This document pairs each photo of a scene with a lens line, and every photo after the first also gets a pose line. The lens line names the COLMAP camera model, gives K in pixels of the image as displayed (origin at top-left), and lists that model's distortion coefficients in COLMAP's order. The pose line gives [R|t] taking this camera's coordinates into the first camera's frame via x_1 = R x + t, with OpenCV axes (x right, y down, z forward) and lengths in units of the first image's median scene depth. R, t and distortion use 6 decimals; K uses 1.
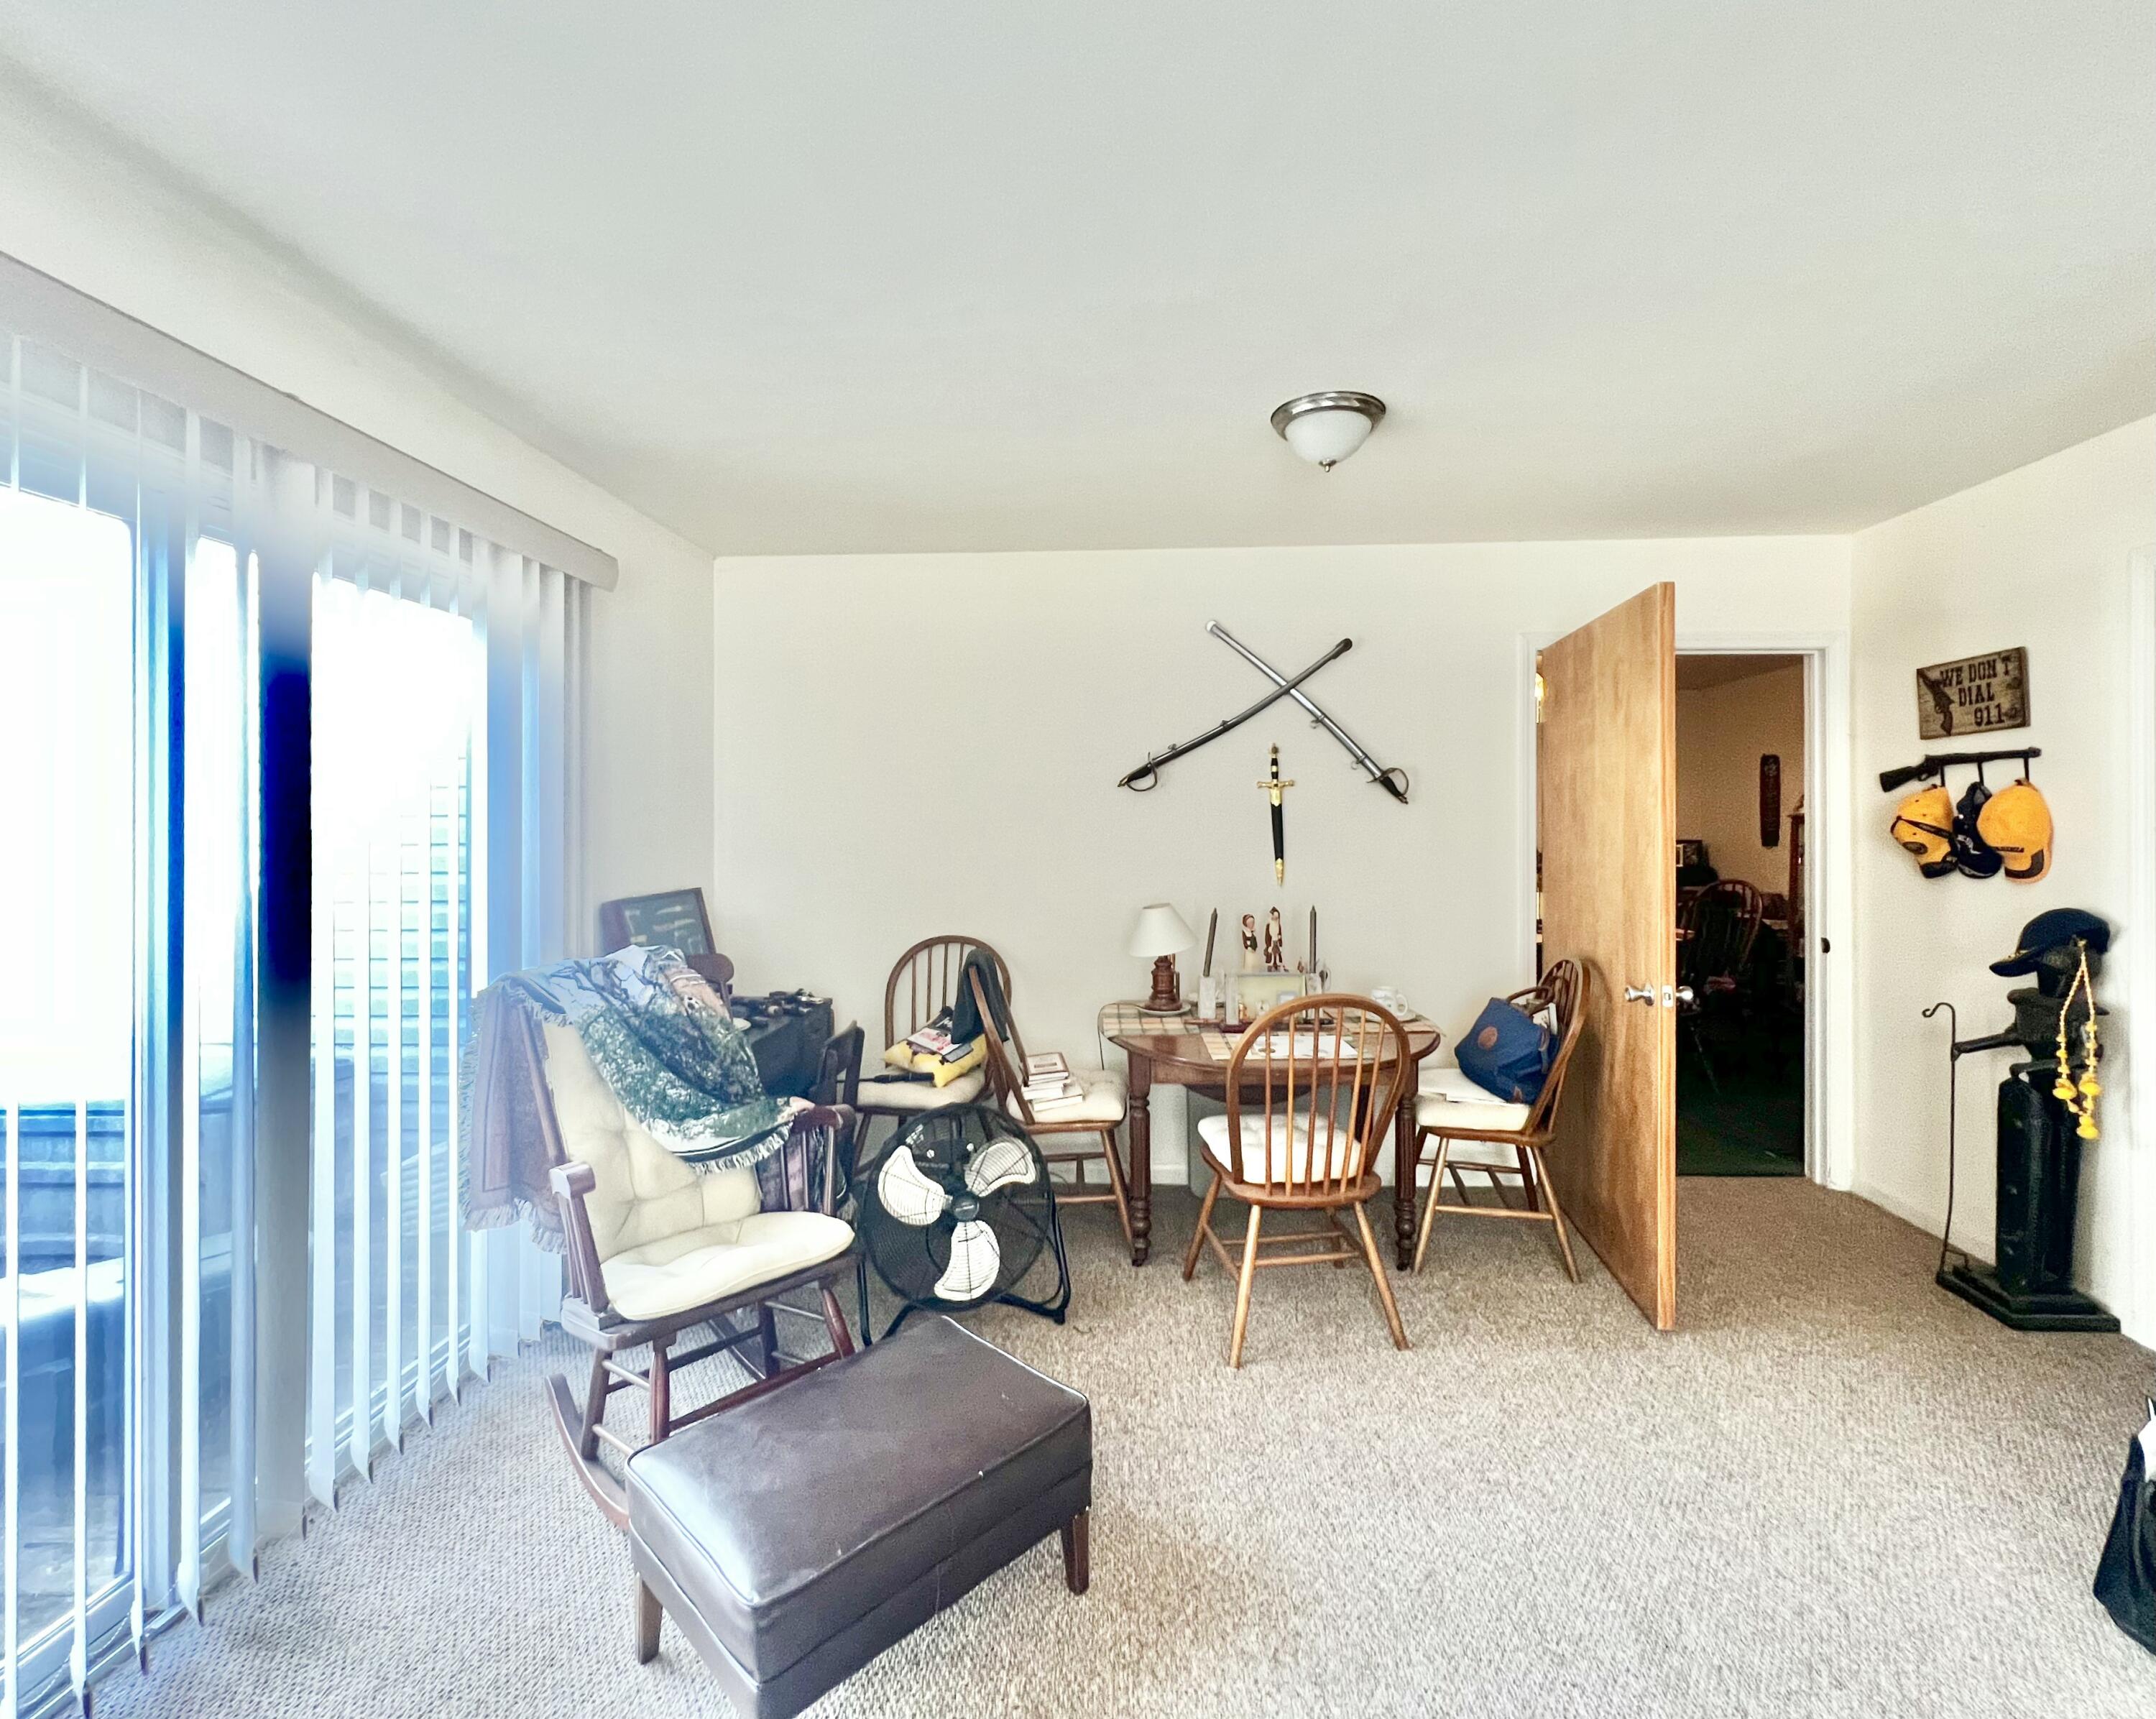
lens RADIAL K [[982.9, 0, 1082.3], [0, 982.9, 815.4], [0, 0, 1]] dist [0.000656, 0.000425]
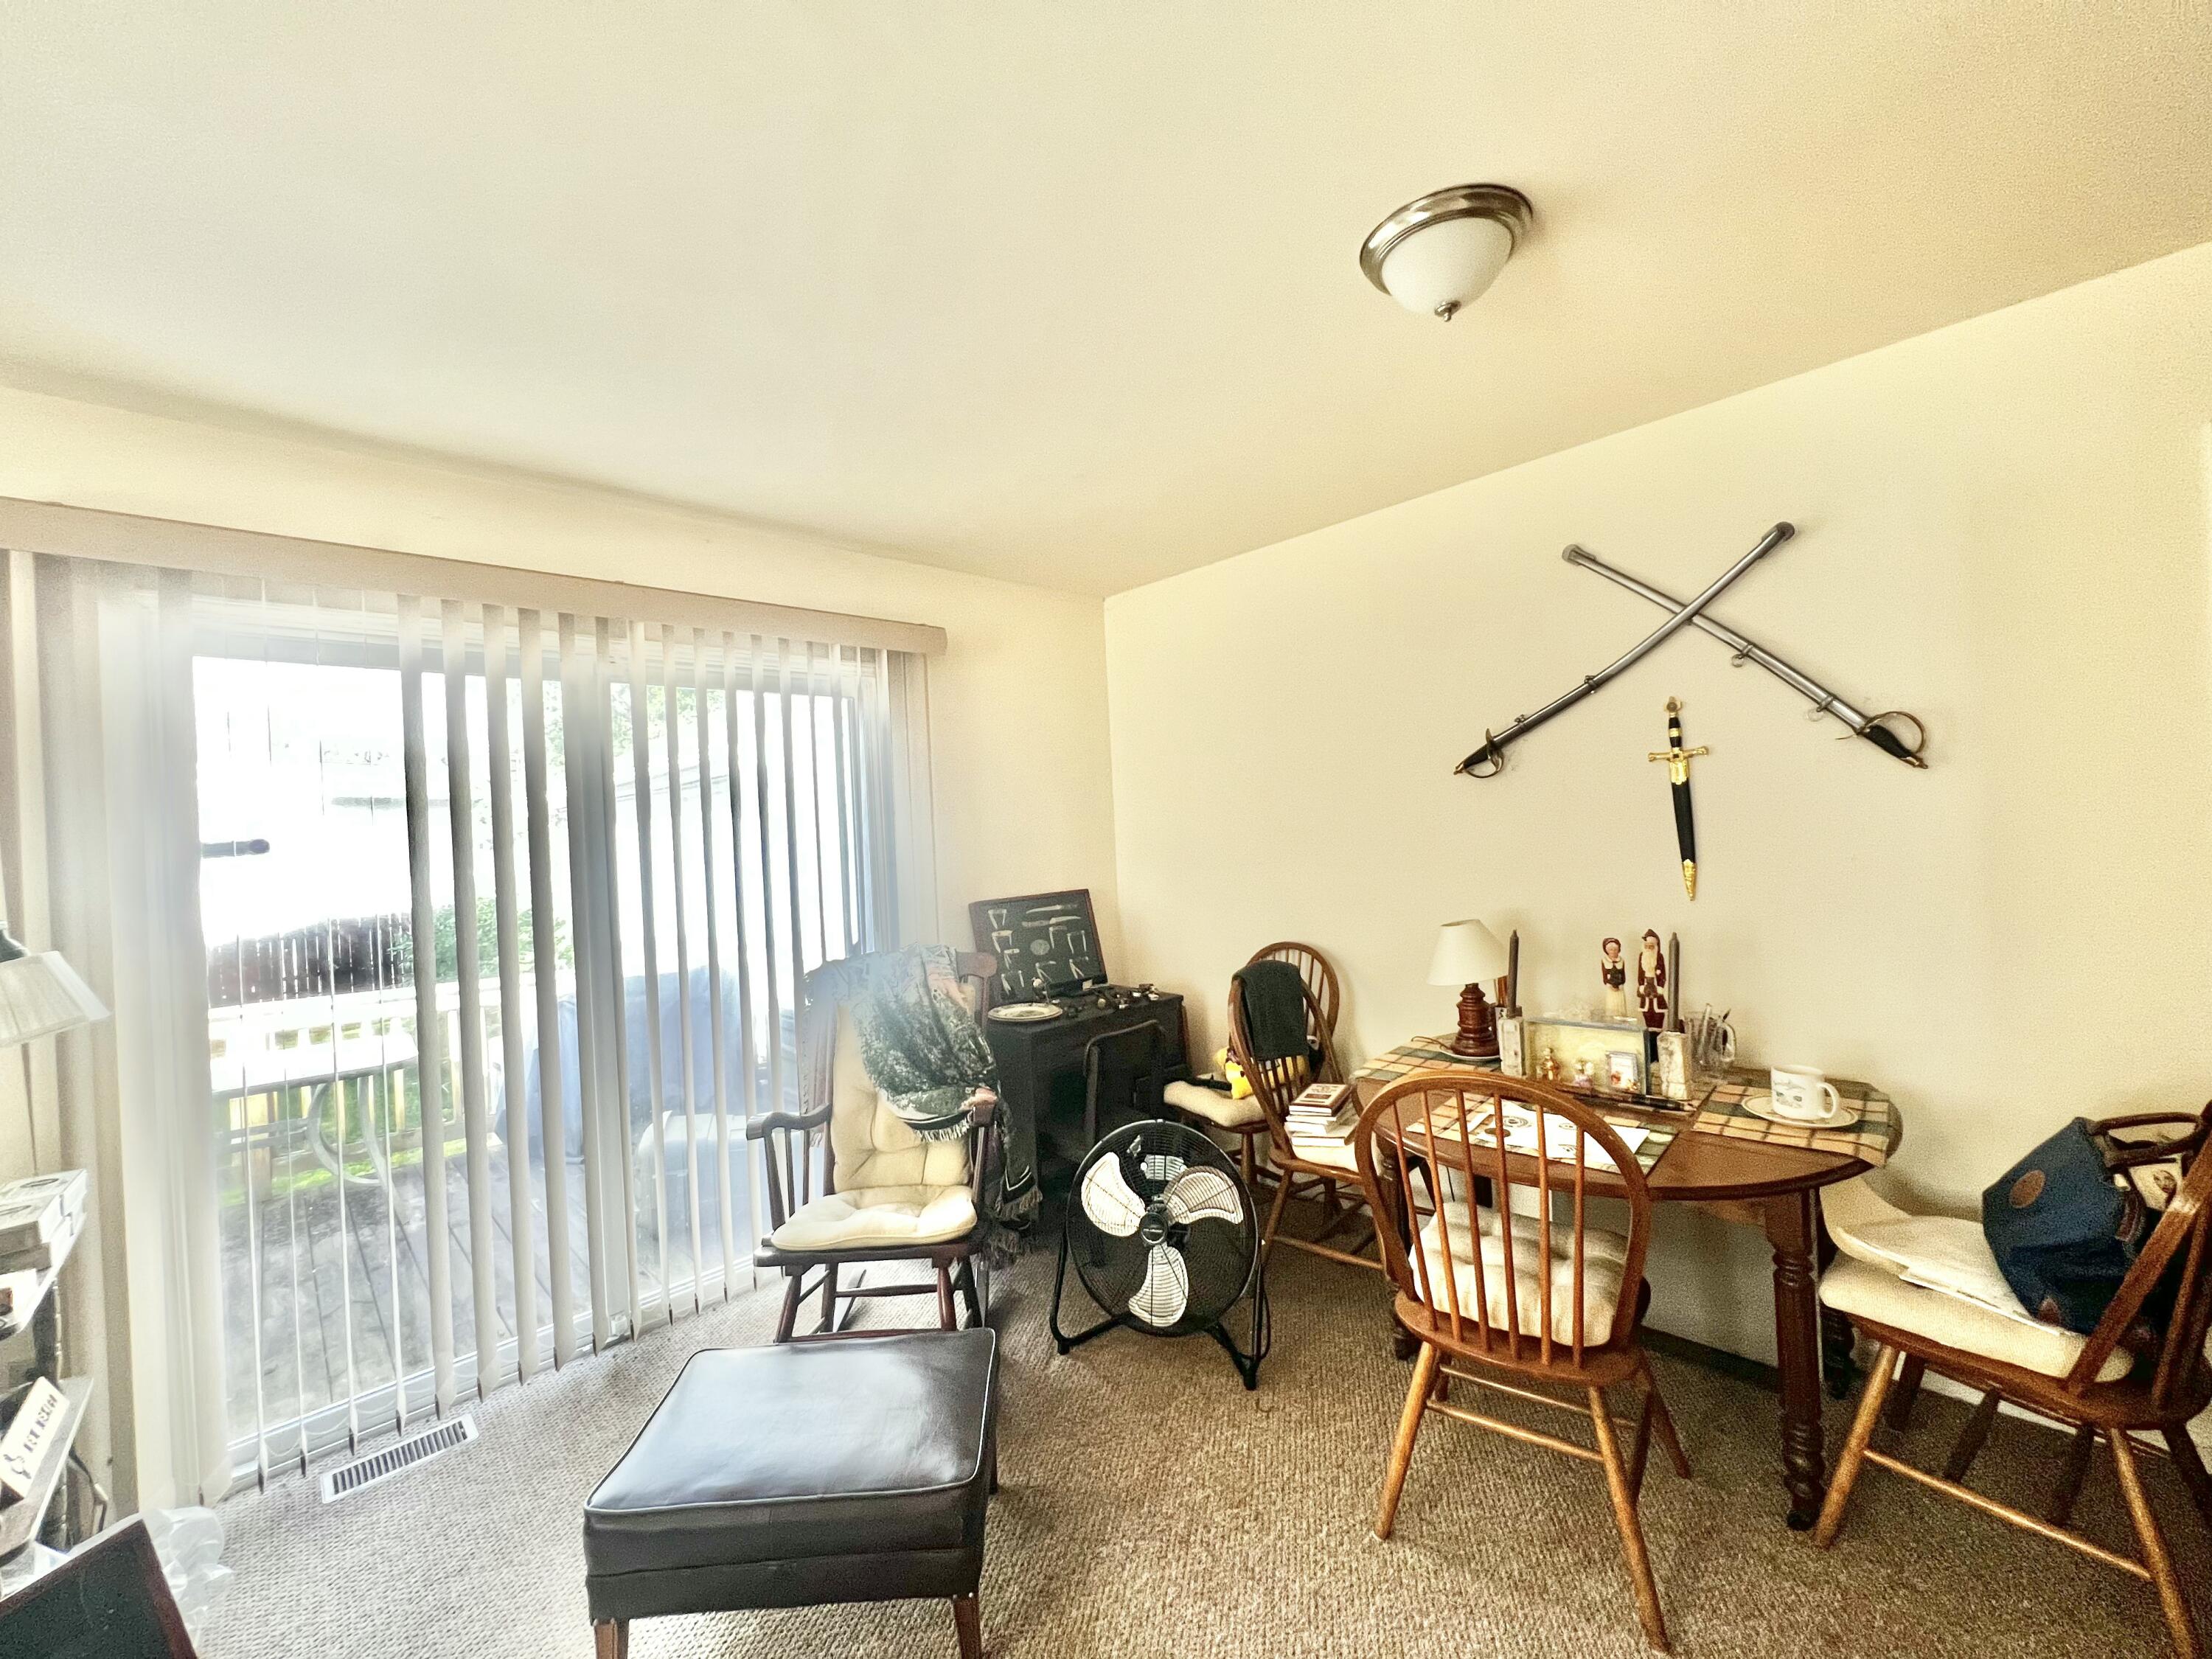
lens RADIAL K [[886.4, 0, 1104.7], [0, 886.4, 826.1], [0, 0, 1]] dist [-0.002754, 0.002182]
pose [[0.721539, -0.034170, -0.691530, 0.380267], [0.051729, 0.998650, 0.004628, -0.005060], [0.690438, -0.039111, 0.722333, 0.286478]]
